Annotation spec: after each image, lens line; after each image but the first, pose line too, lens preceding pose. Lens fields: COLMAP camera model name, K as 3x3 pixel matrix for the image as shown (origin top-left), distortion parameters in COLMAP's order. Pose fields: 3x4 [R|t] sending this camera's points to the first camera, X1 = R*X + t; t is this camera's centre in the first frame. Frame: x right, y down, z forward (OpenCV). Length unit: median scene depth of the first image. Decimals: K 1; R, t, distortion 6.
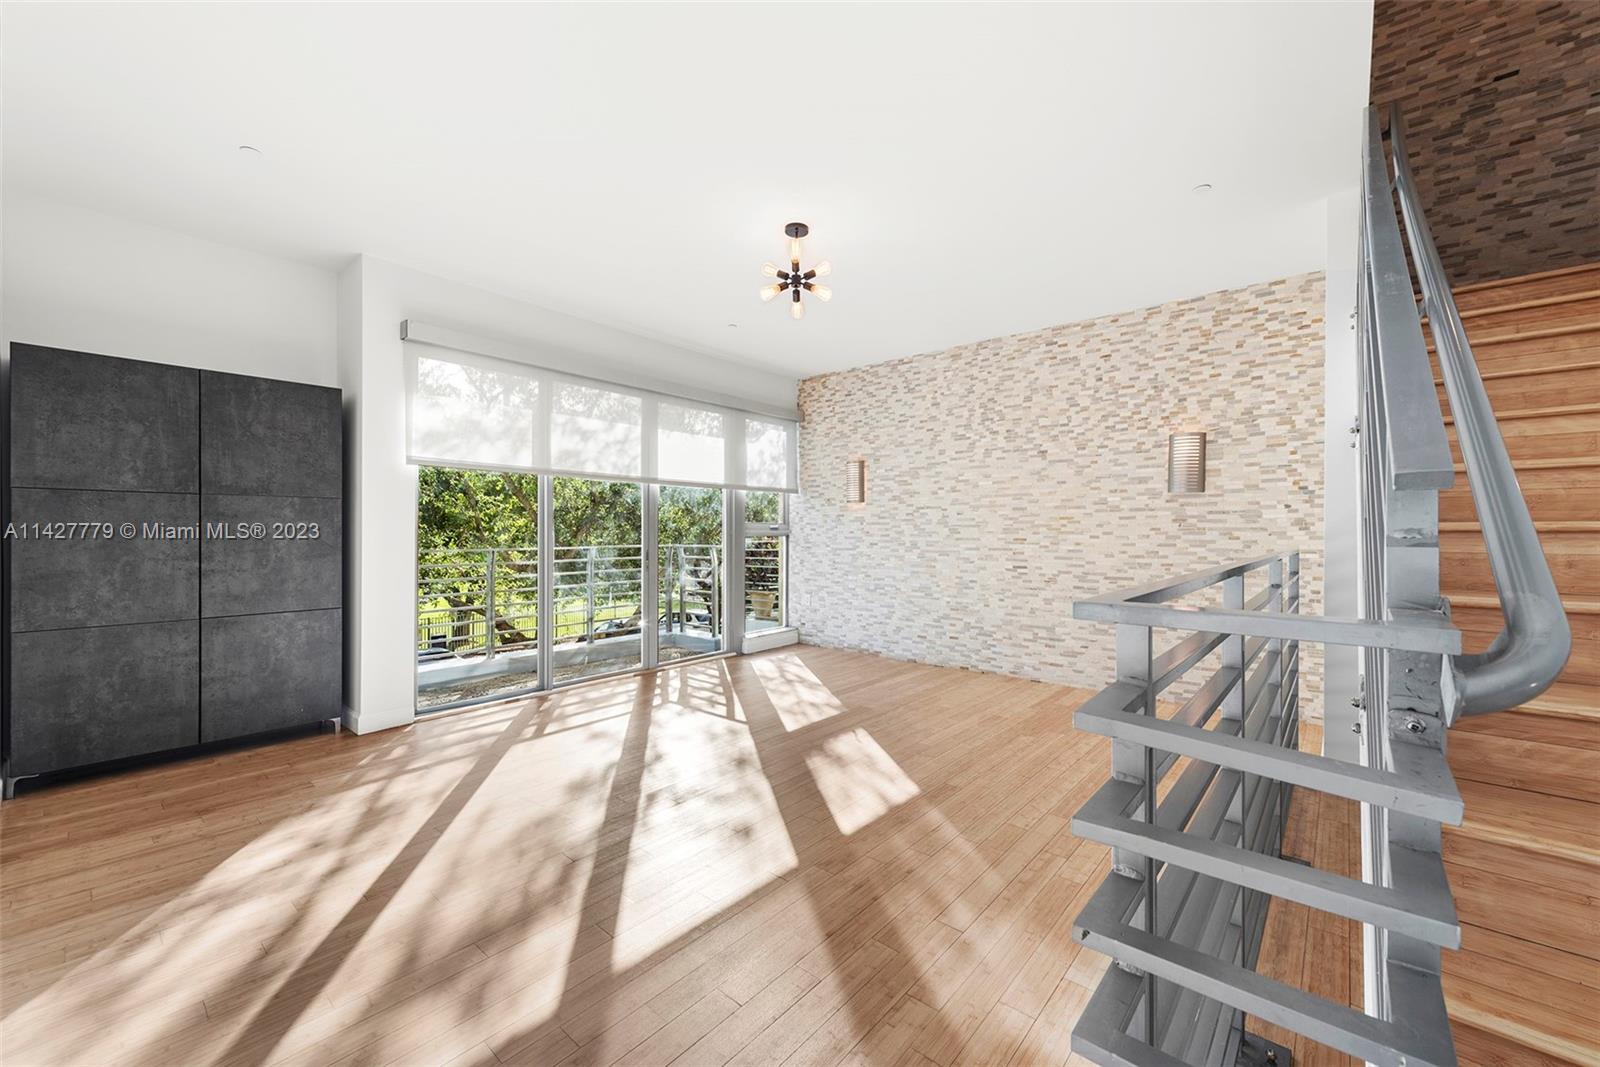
lens RADIAL K [[633.5, 0, 805.5], [0, 633.5, 530.5], [0, 0, 1]] dist [0.004573, -0.000018]
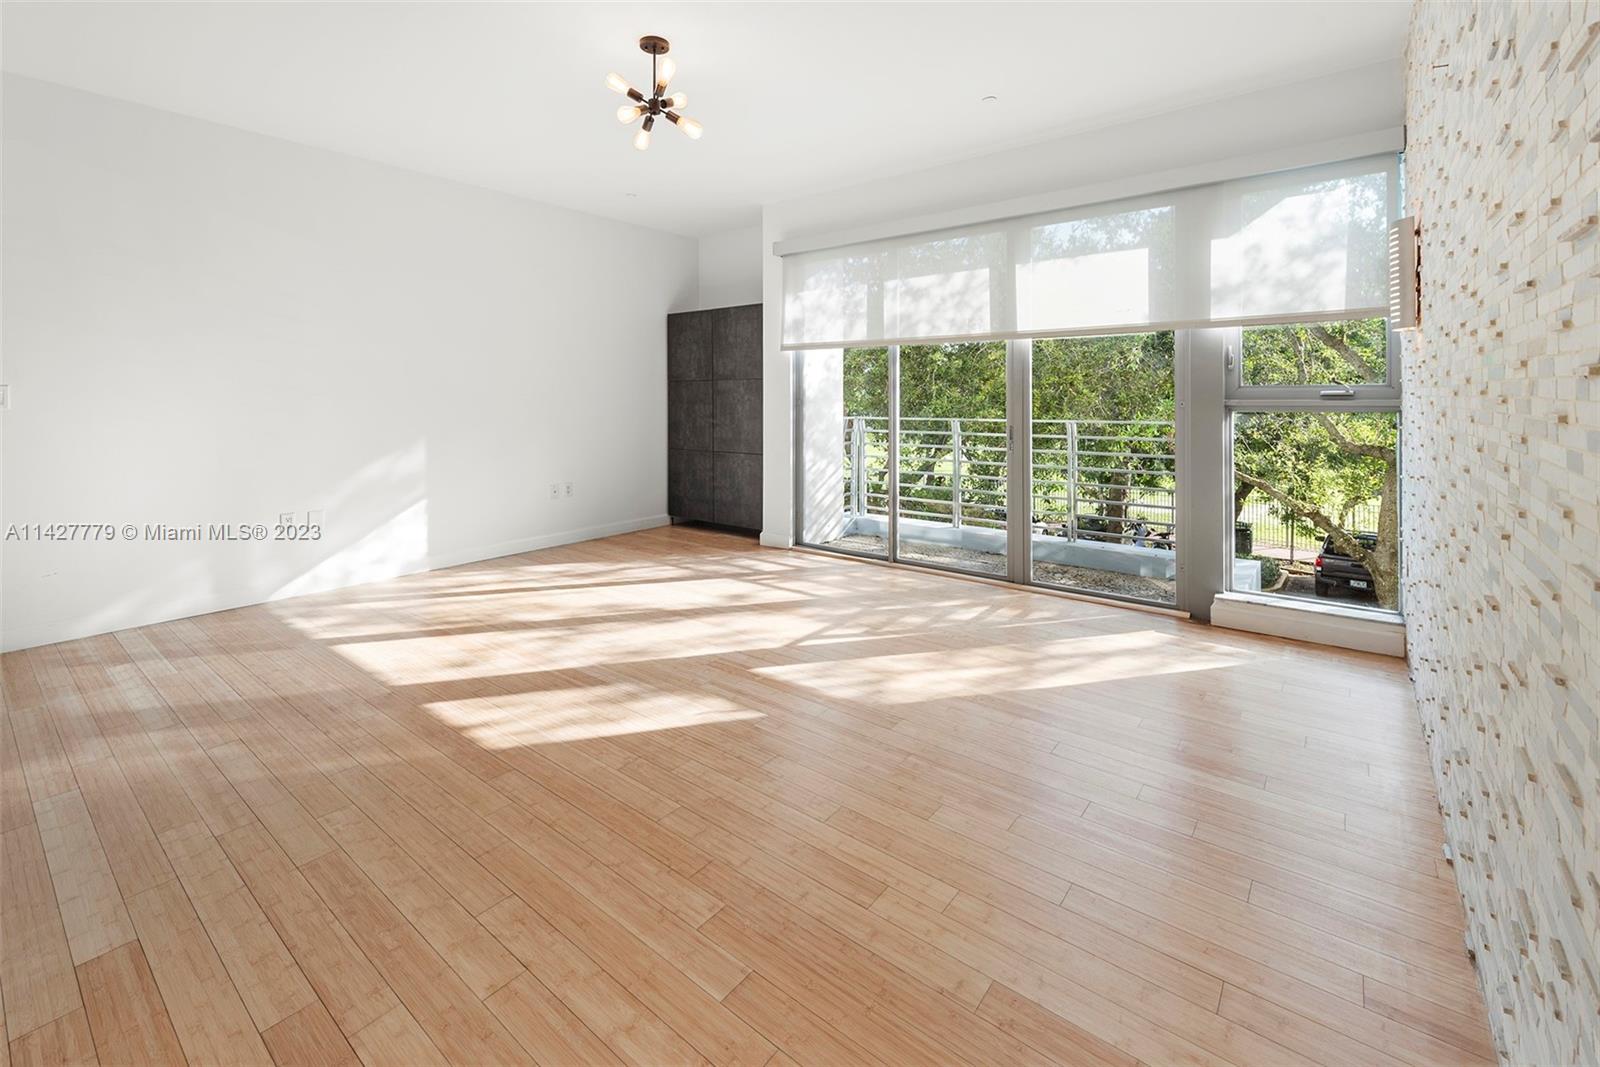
lens RADIAL K [[666.0, 0, 801.6], [0, 666.0, 397.6], [0, 0, 1]] dist [0.003587, 0.000272]
pose [[0.052951, 0.000365, -0.998597, 0.554908], [0.006135, 0.999981, 0.000691, -0.005336], [0.998578, -0.006163, 0.052948, 0.734291]]
